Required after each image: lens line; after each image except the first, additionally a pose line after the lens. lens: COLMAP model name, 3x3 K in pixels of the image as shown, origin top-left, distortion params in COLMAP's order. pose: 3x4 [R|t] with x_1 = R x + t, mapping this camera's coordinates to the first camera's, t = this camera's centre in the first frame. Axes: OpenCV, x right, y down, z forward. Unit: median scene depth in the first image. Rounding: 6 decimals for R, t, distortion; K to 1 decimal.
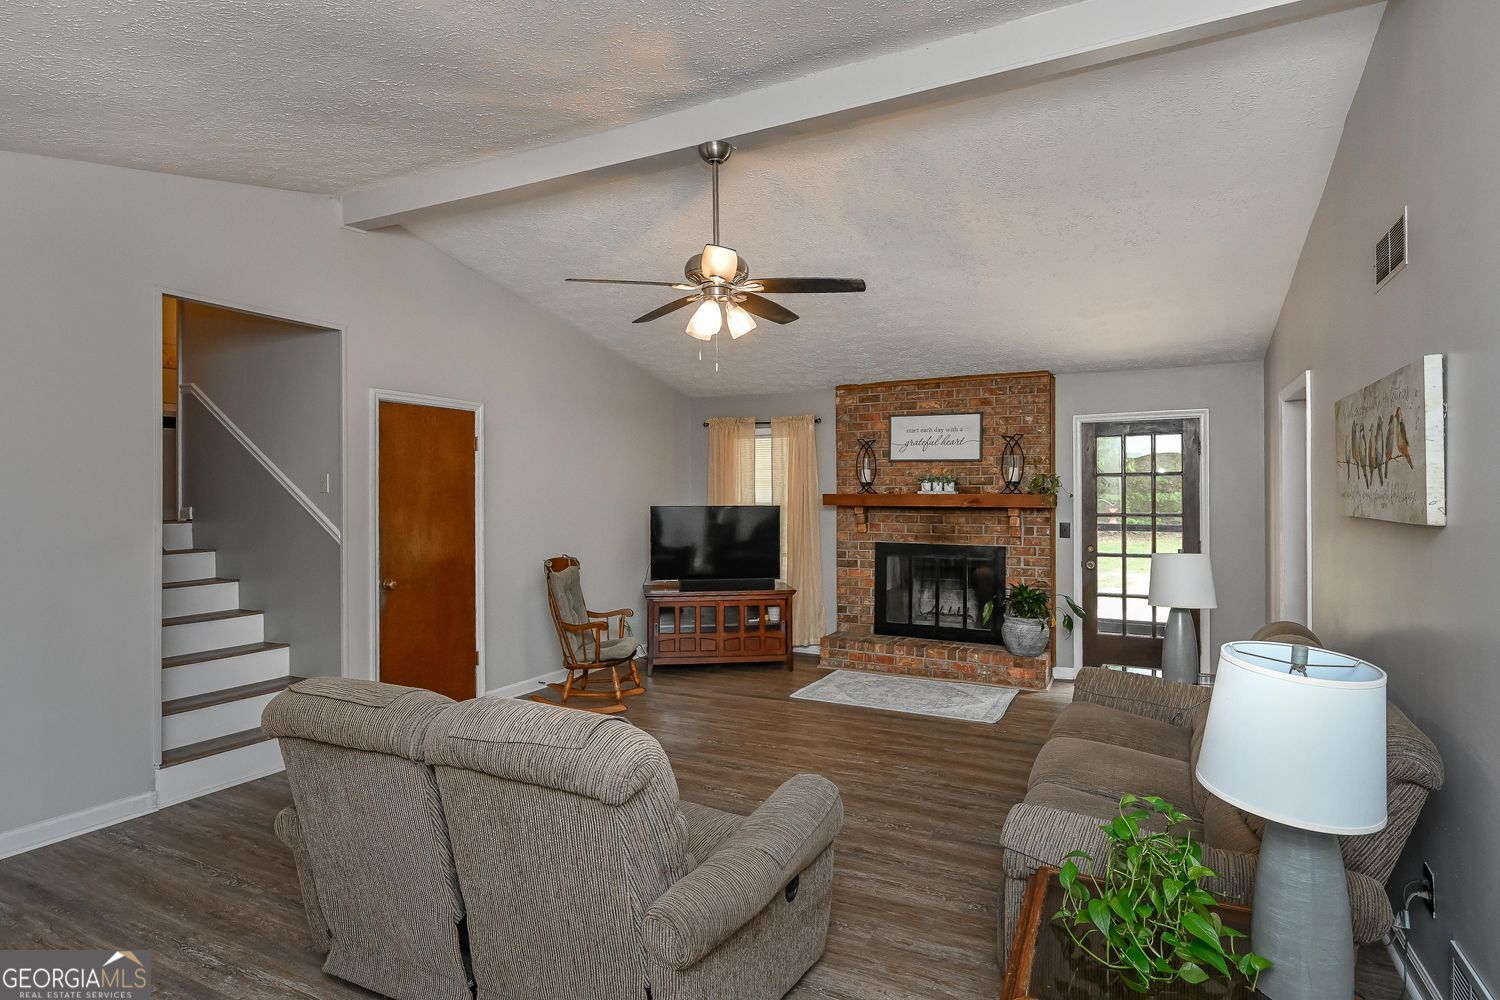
lens RADIAL K [[795.3, 0, 730.1], [0, 795.3, 491.3], [0, 0, 1]] dist [0.000759, 0.001030]
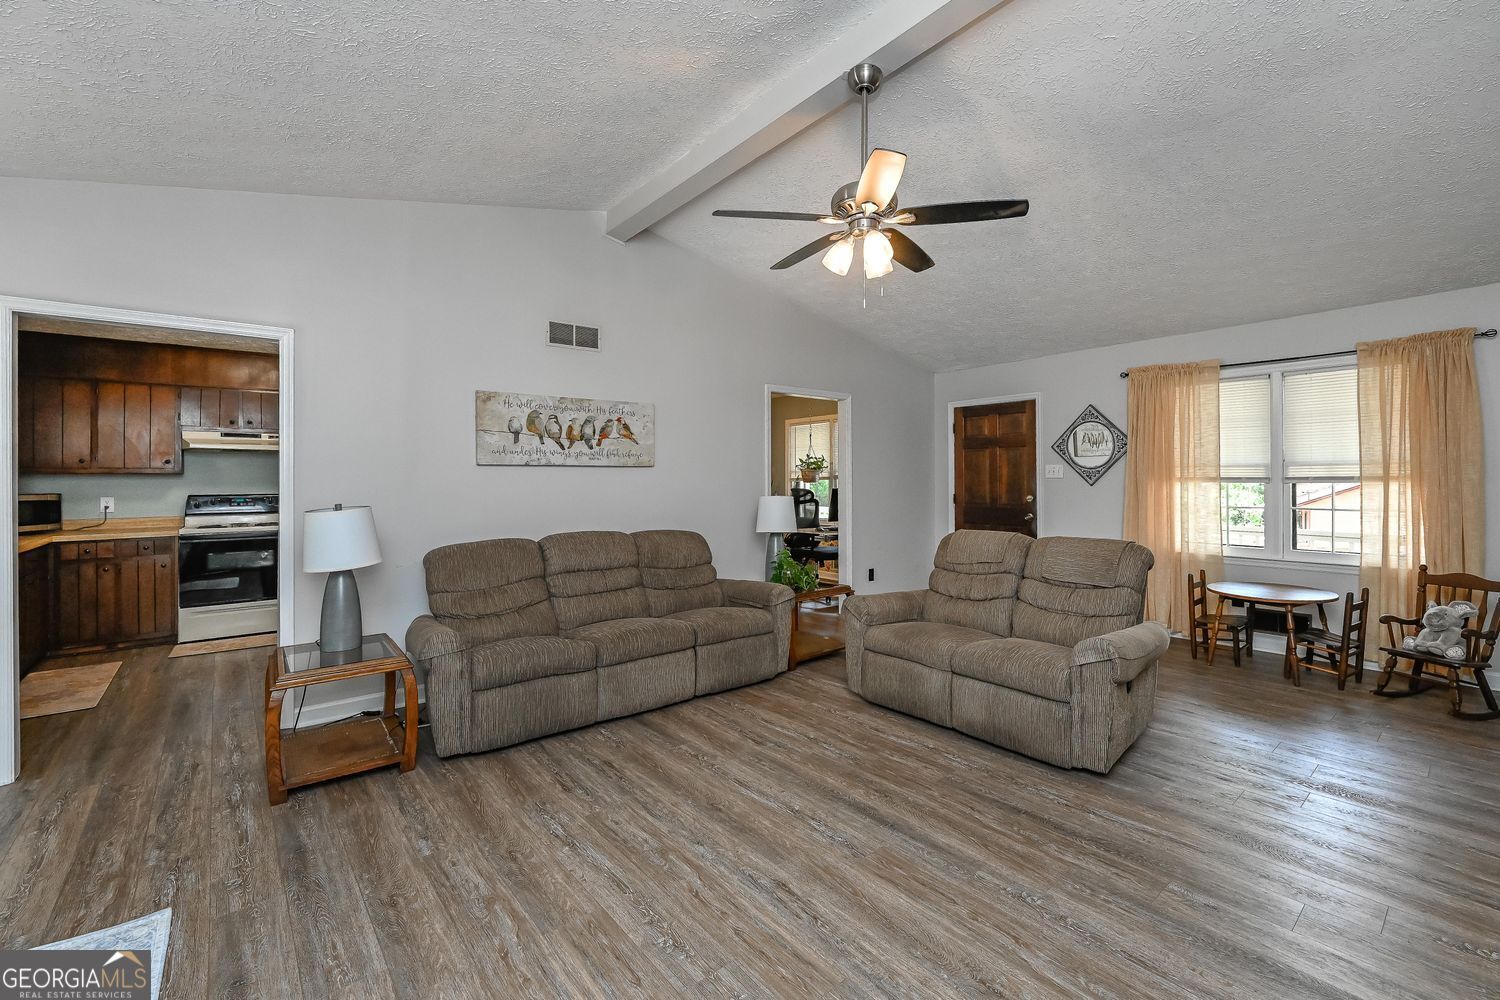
lens RADIAL K [[641.1, 0, 791.0], [0, 641.1, 479.6], [0, 0, 1]] dist [0.003378, -0.000573]
pose [[-0.935265, 0.005019, 0.353913, -0.116684], [0.006268, 0.999978, 0.002385, 0.031076], [-0.353893, 0.004449, -0.935275, 0.990223]]
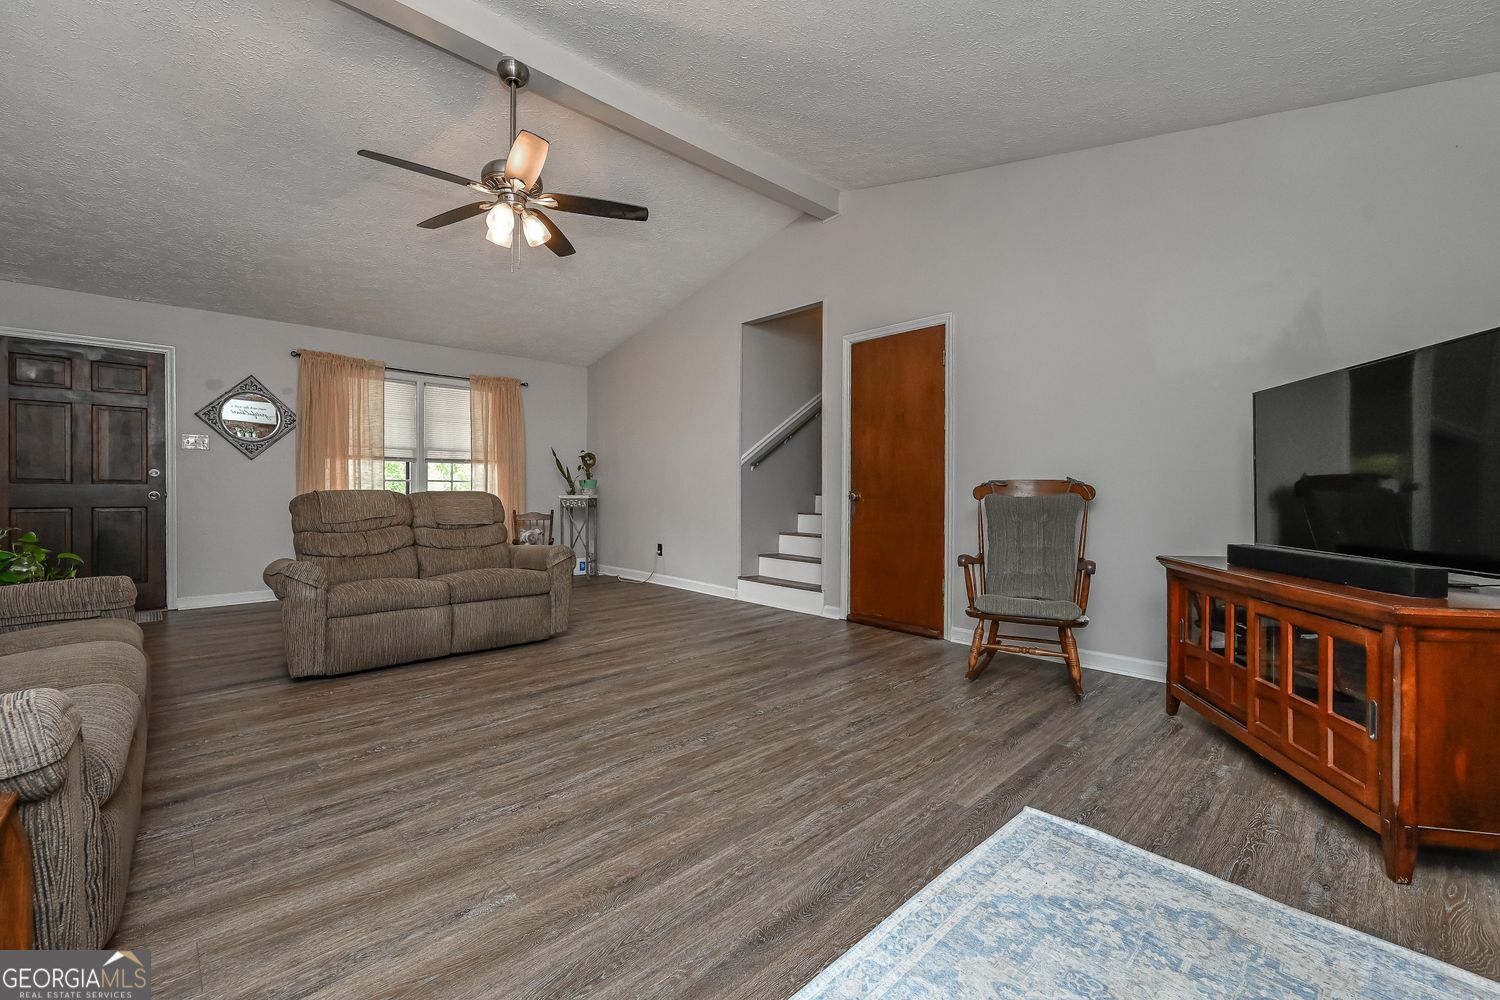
lens RADIAL K [[606.1, 0, 740.3], [0, 606.1, 499.8], [0, 0, 1]] dist [0.000840, 0.000021]
pose [[-0.317977, 0.011525, -0.948028, 0.383130], [-0.002632, 0.999912, 0.013038, 0.086806], [0.948095, 0.006641, -0.317919, 0.881395]]
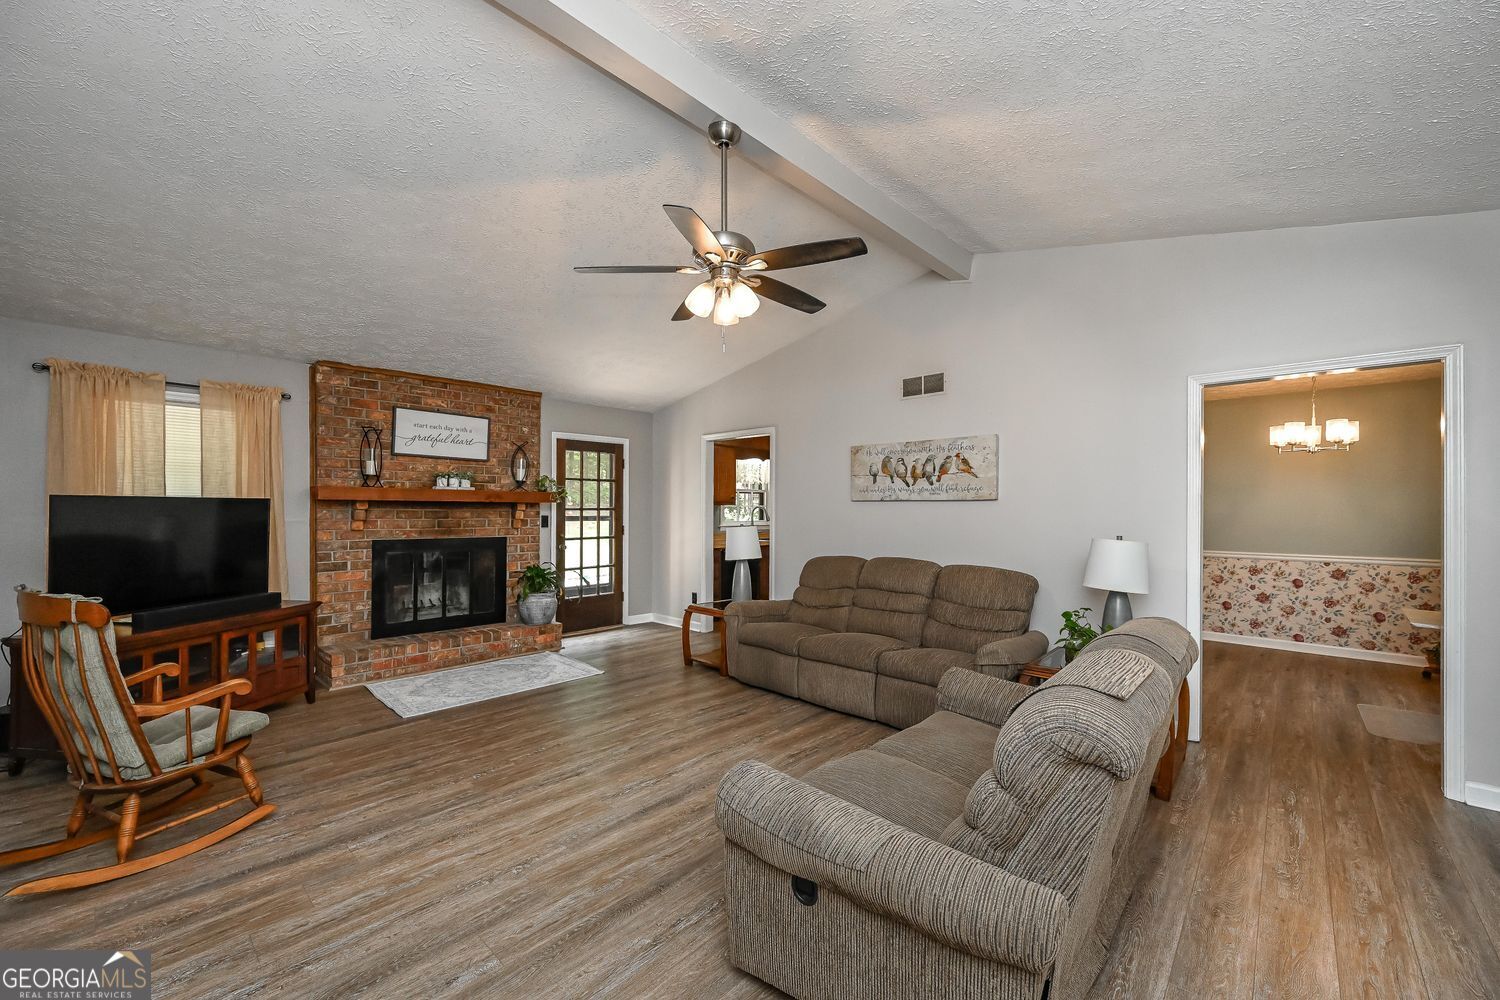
lens RADIAL K [[606.1, 0, 754.9], [0, 606.1, 510.8], [0, 0, 1]] dist [0.000840, 0.000021]
pose [[0.258475, -0.000074, 0.966018, -0.422649], [-0.005167, 0.999986, 0.001459, 0.028933], [-0.966004, -0.005369, 0.258471, 0.427727]]
